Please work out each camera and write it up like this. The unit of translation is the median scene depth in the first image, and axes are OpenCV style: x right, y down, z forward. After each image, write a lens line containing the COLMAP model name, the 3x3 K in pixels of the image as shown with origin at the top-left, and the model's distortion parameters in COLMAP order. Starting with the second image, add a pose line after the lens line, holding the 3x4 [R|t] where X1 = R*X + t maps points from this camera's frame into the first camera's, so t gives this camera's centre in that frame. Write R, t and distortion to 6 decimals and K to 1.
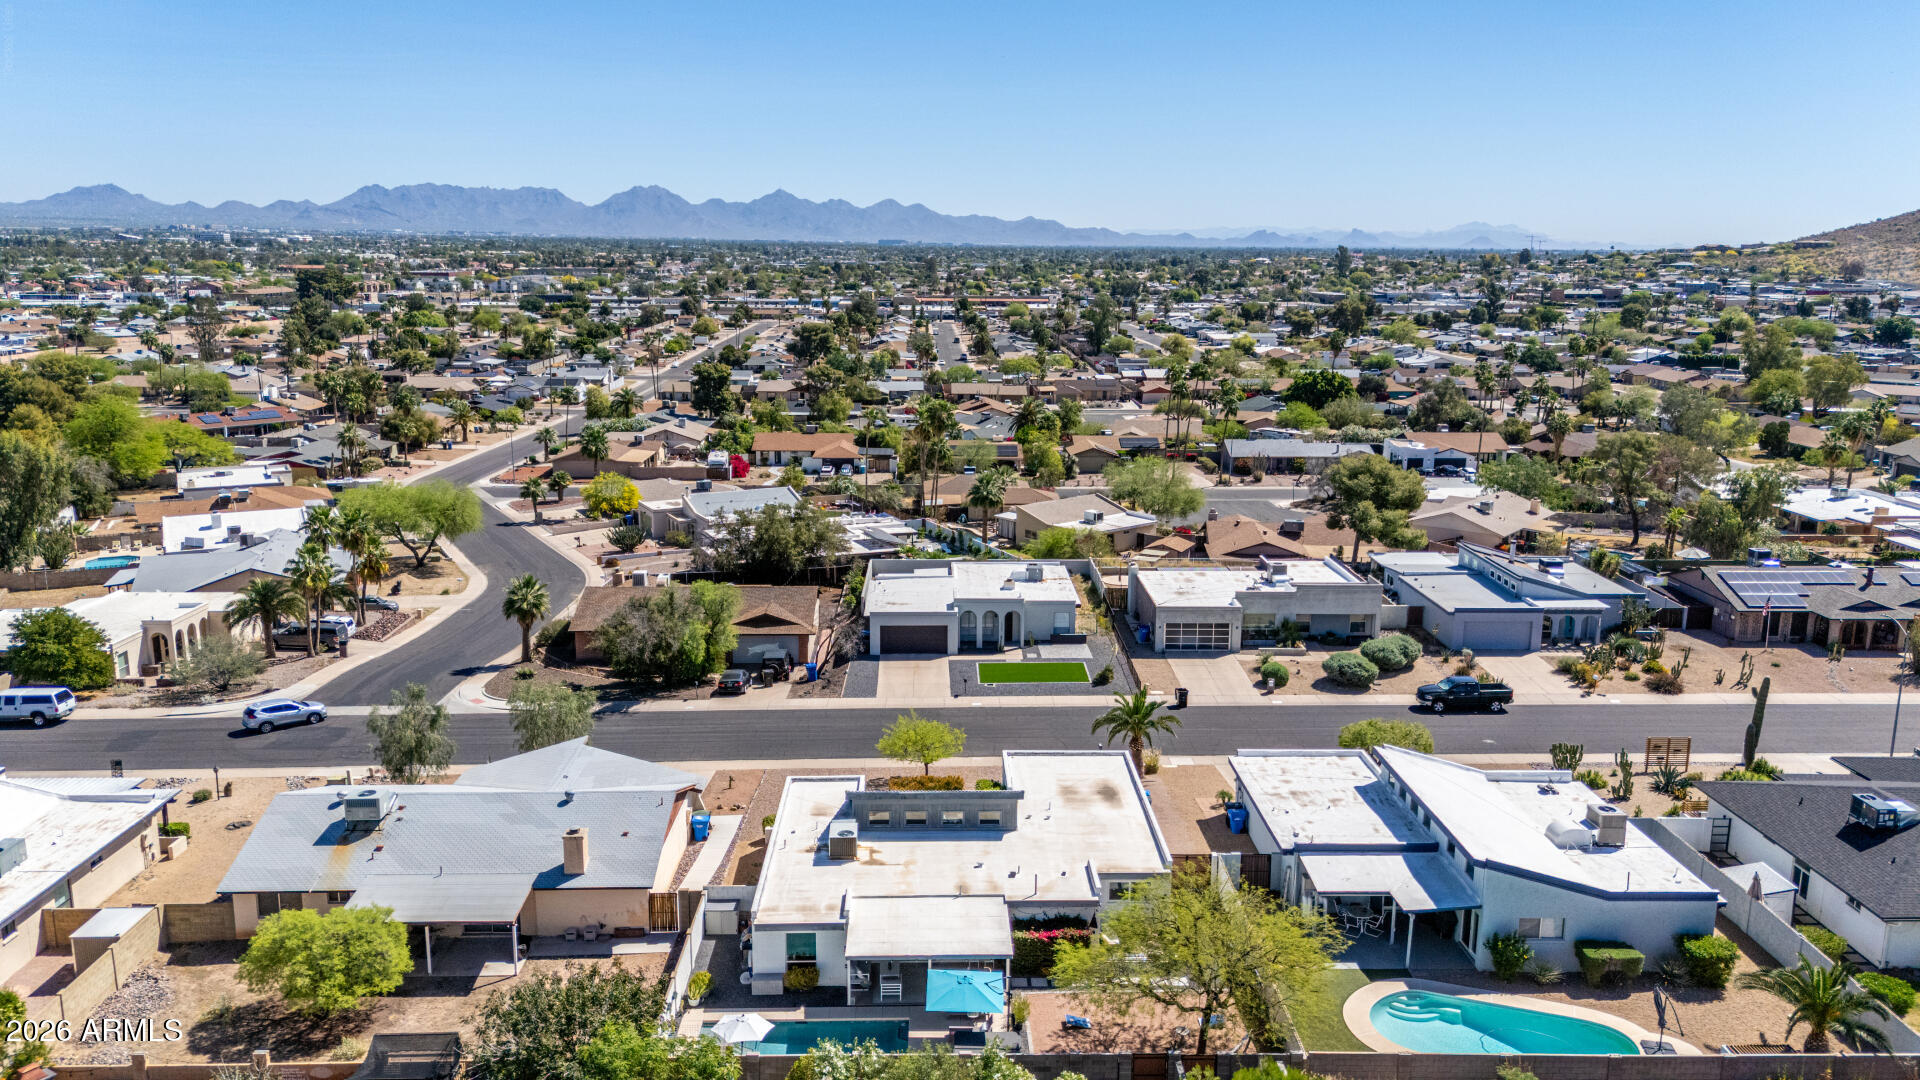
lens RADIAL K [[1421.4, 0, 960.0], [0, 1421.4, 540.0], [0, 0, 1]] dist [0.082081, -0.082854]
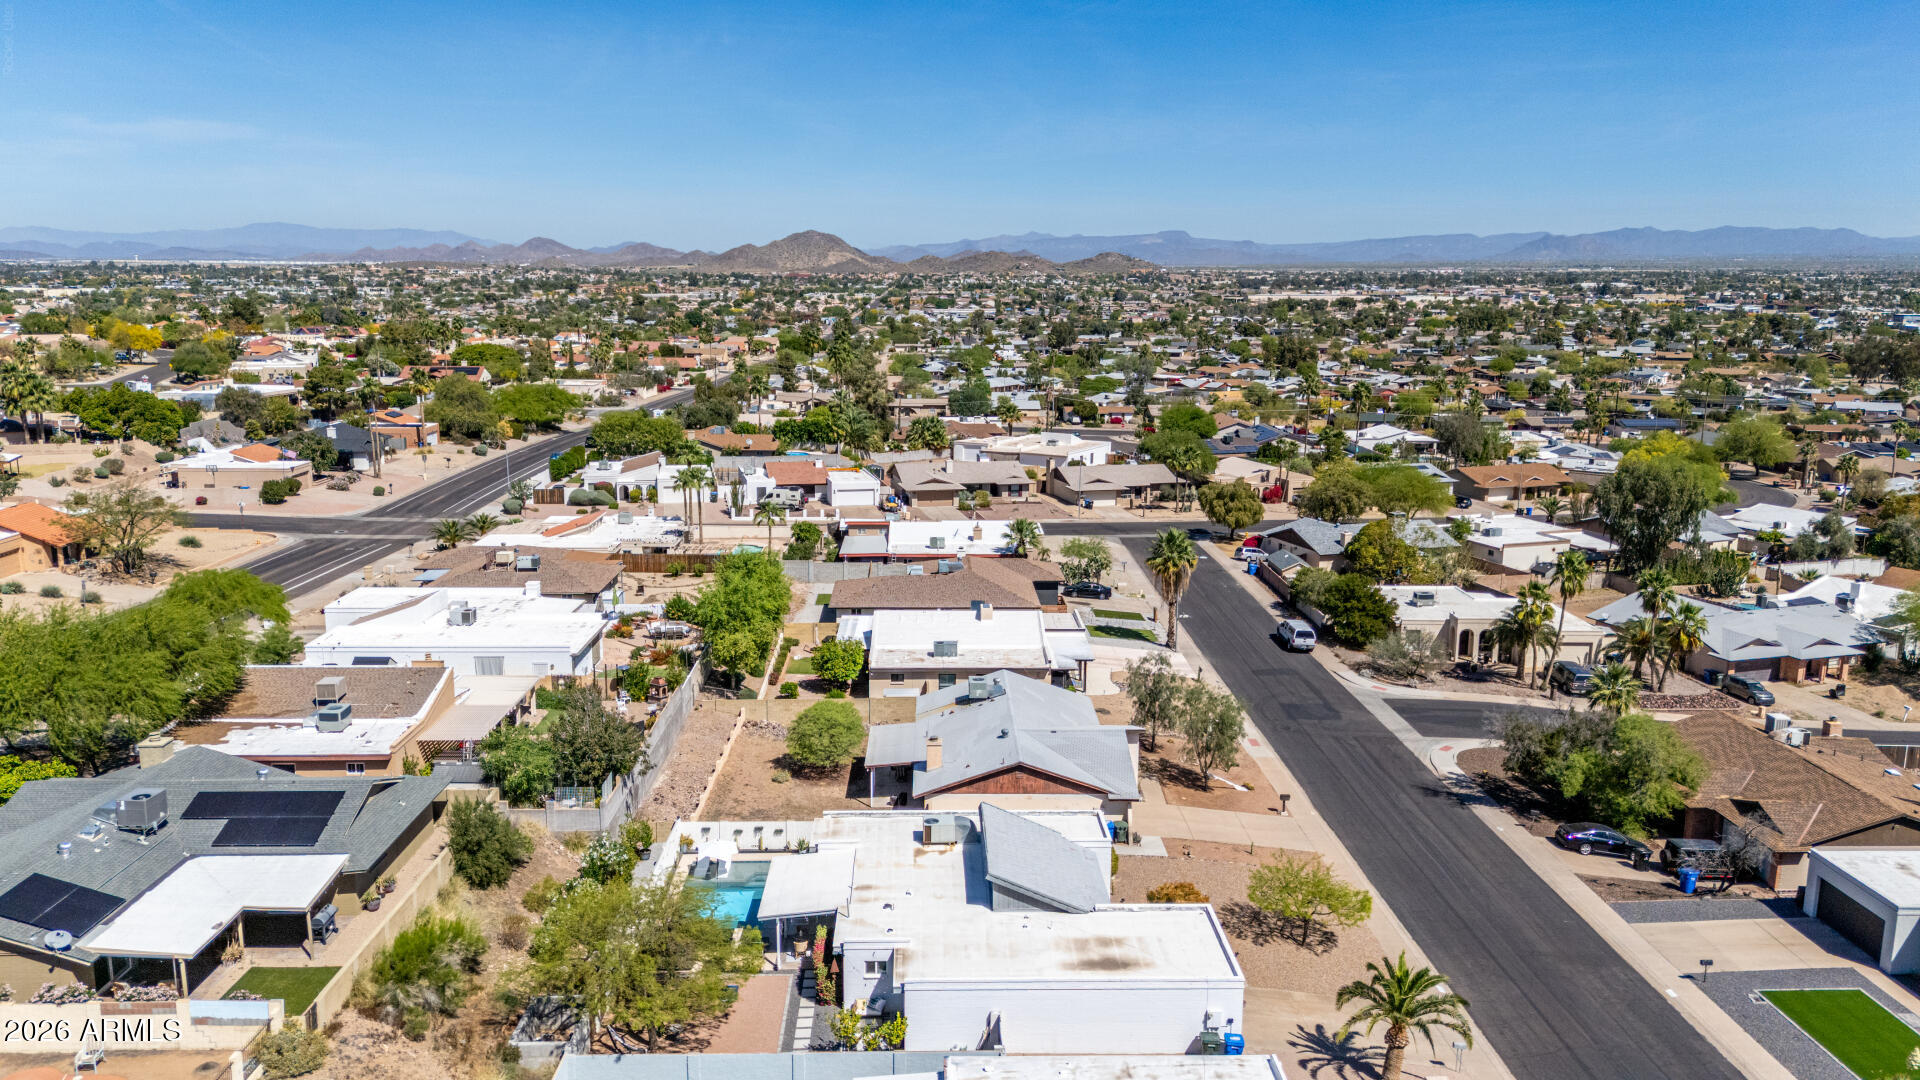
lens RADIAL K [[1421.4, 0, 960.0], [0, 1421.4, 540.0], [0, 0, 1]] dist [0.082081, -0.082854]
pose [[-0.012275, 0.178674, -0.983832, 0.574840], [-0.210414, 0.961414, 0.177228, -0.122738], [0.977535, 0.209187, 0.025794, 0.553911]]
